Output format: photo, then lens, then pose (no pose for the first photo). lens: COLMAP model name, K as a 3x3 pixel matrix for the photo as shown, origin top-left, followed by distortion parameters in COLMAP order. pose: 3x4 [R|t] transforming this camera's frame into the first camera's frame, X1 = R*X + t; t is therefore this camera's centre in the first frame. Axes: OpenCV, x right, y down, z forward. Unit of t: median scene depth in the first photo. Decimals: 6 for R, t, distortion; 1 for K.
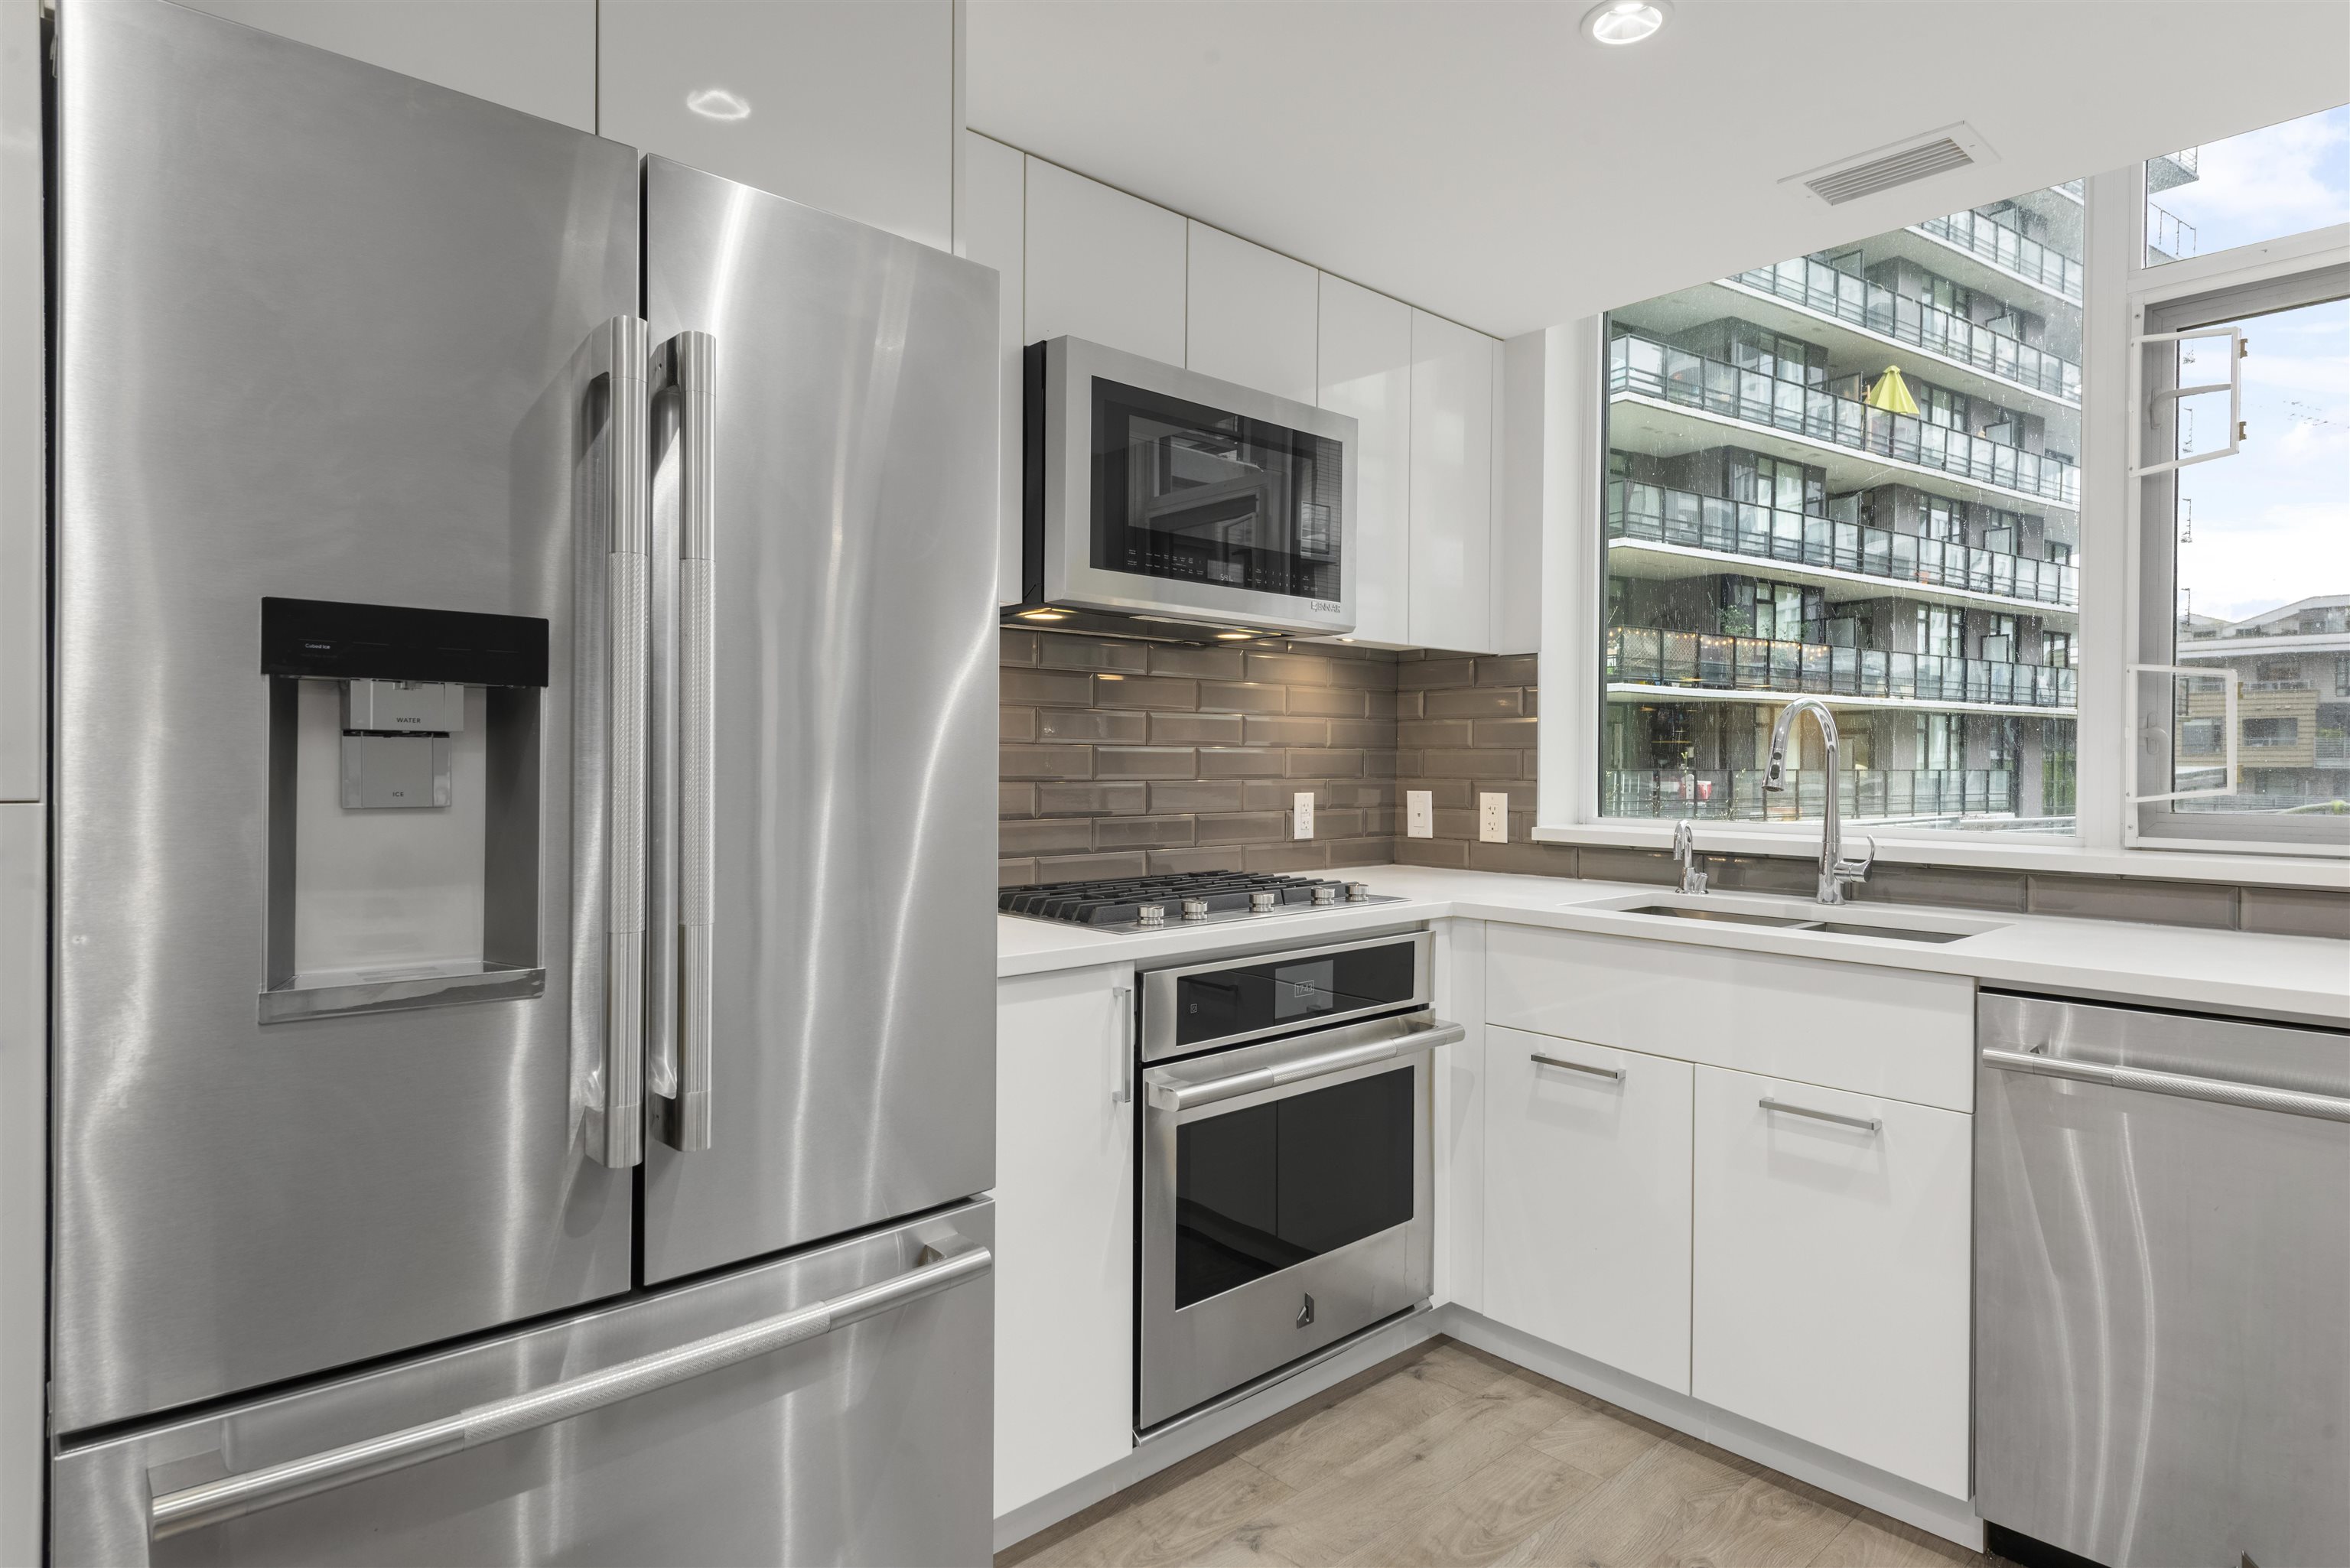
lens RADIAL K [[1285.5, 0, 1175.3], [0, 1285.5, 772.7], [0, 0, 1]] dist [0.013287, -0.000091]
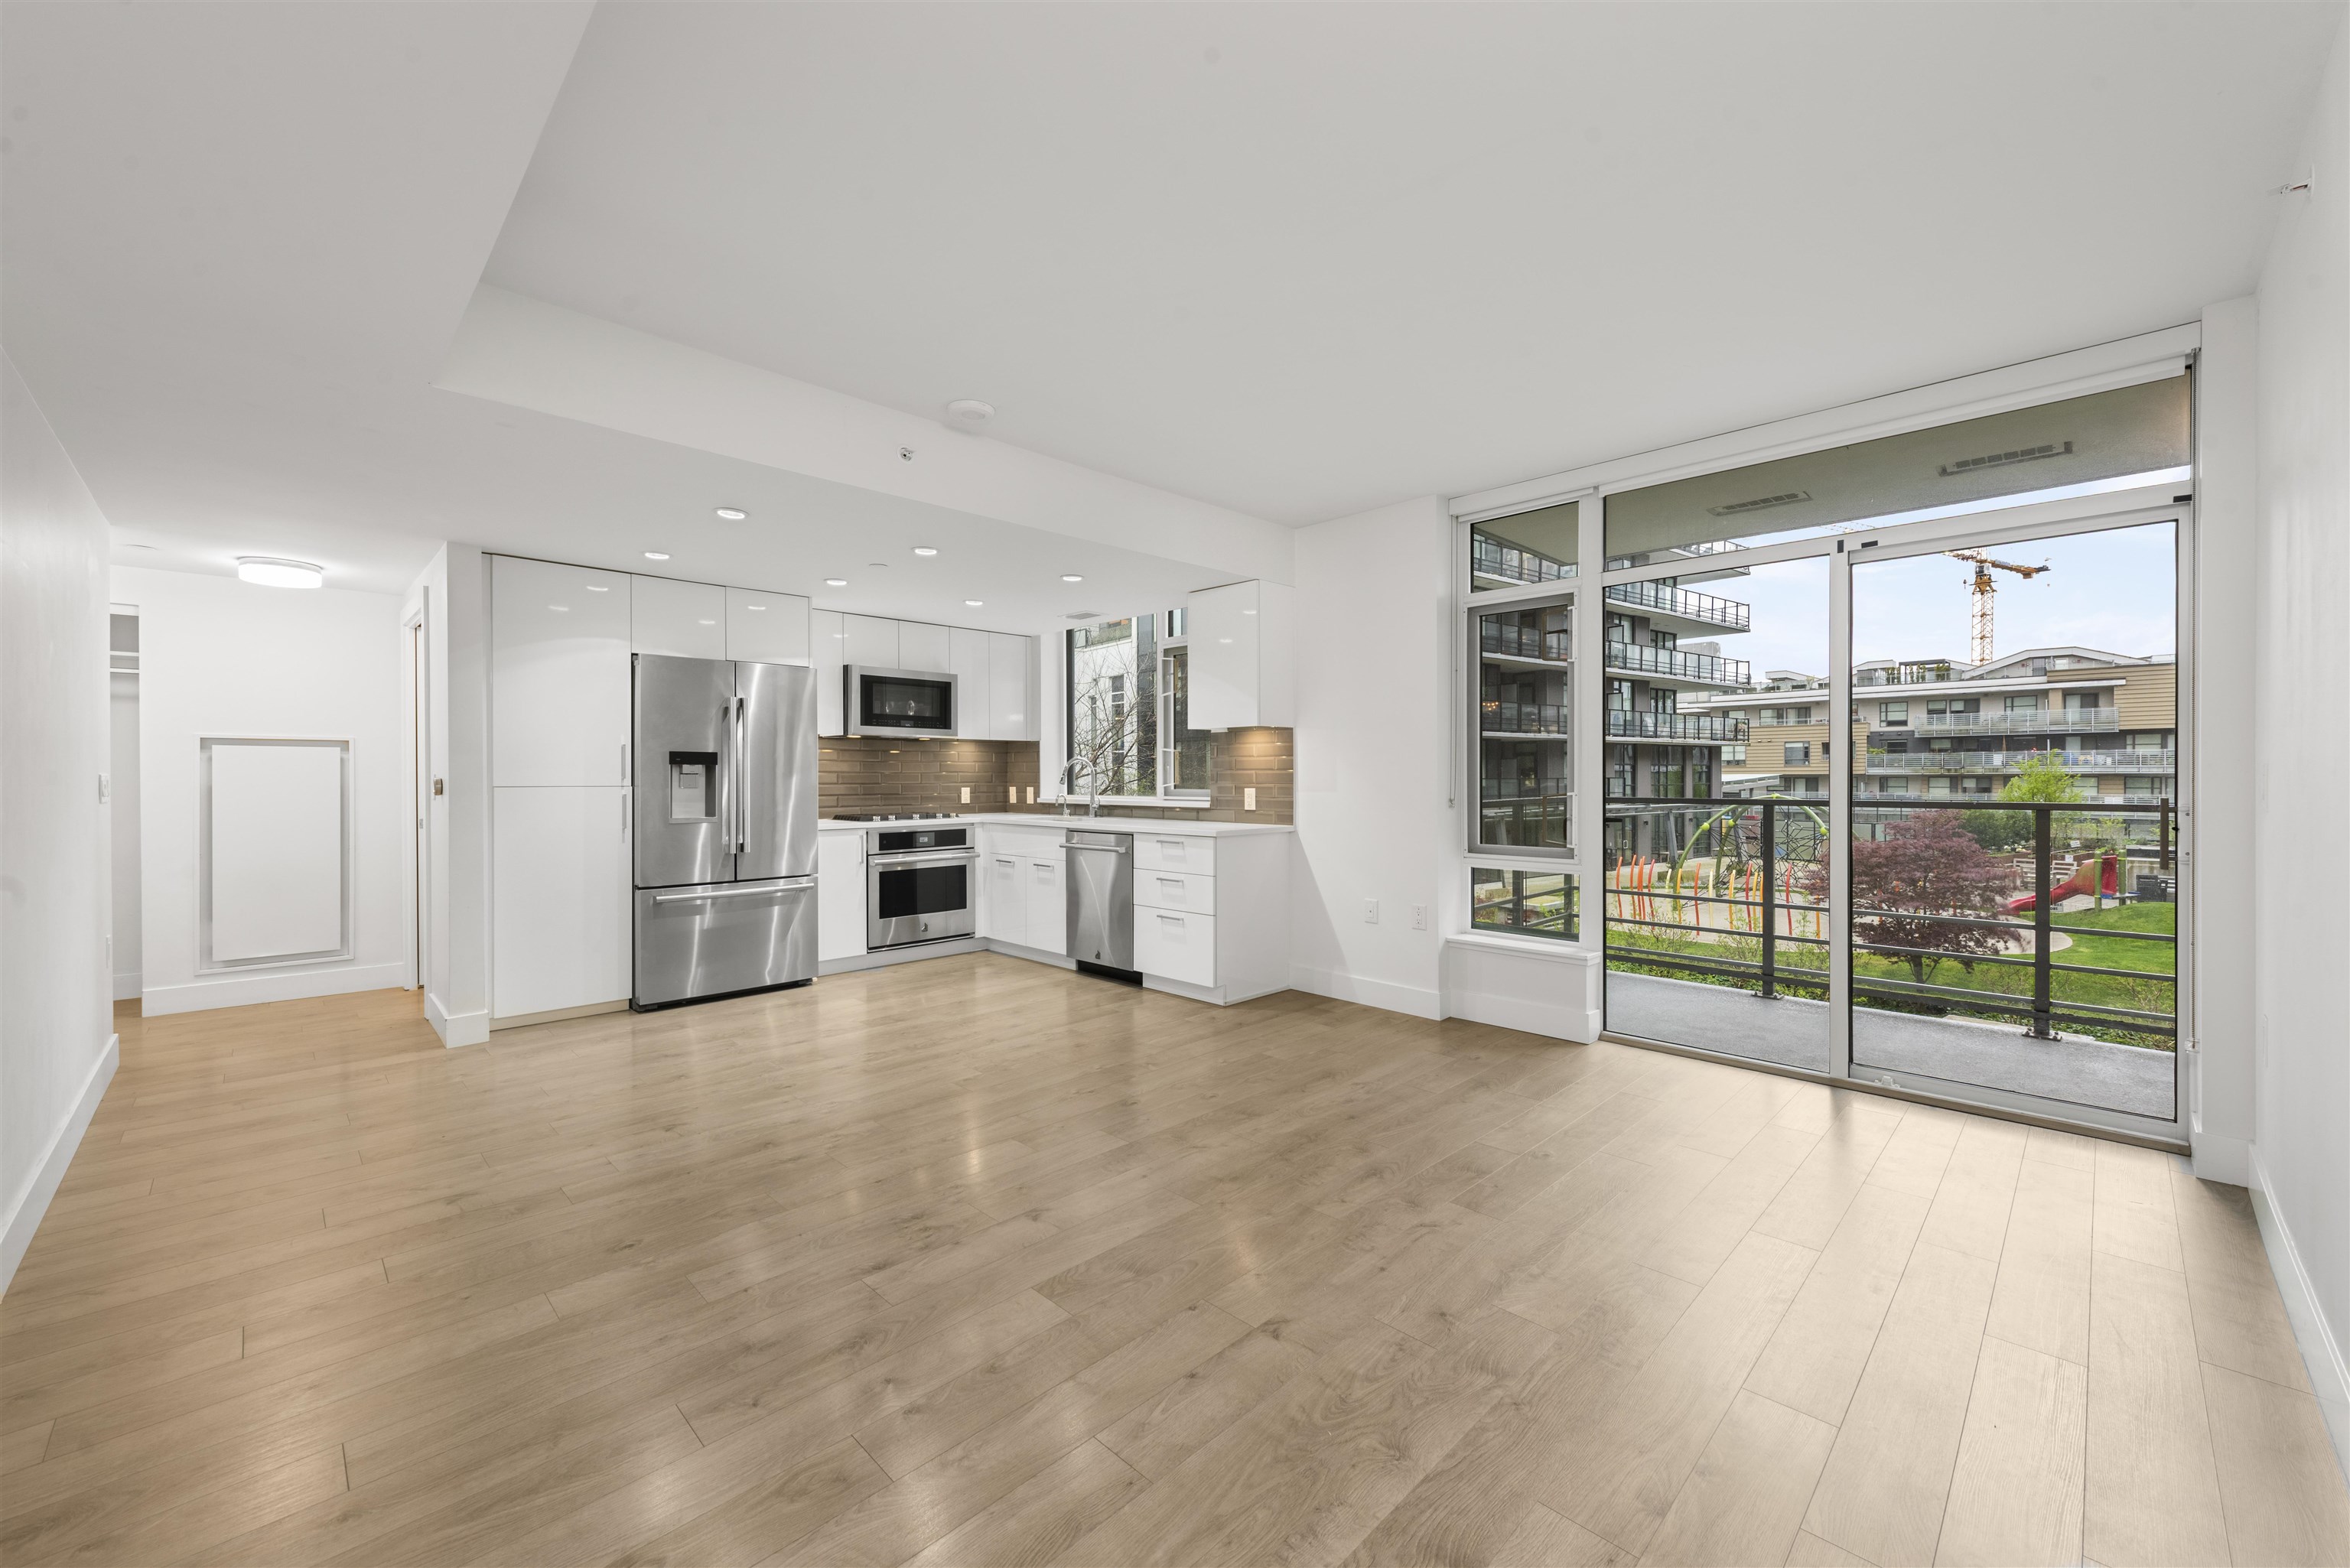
lens RADIAL K [[922.9, 0, 1175.0], [0, 922.9, 784.0], [0, 0, 1]] dist [0.009170, -0.000175]
pose [[0.999475, -0.009895, 0.030842, 0.616598], [0.009916, 0.999951, -0.000513, 0.015402], [-0.030836, 0.000819, 0.999524, -1.381201]]
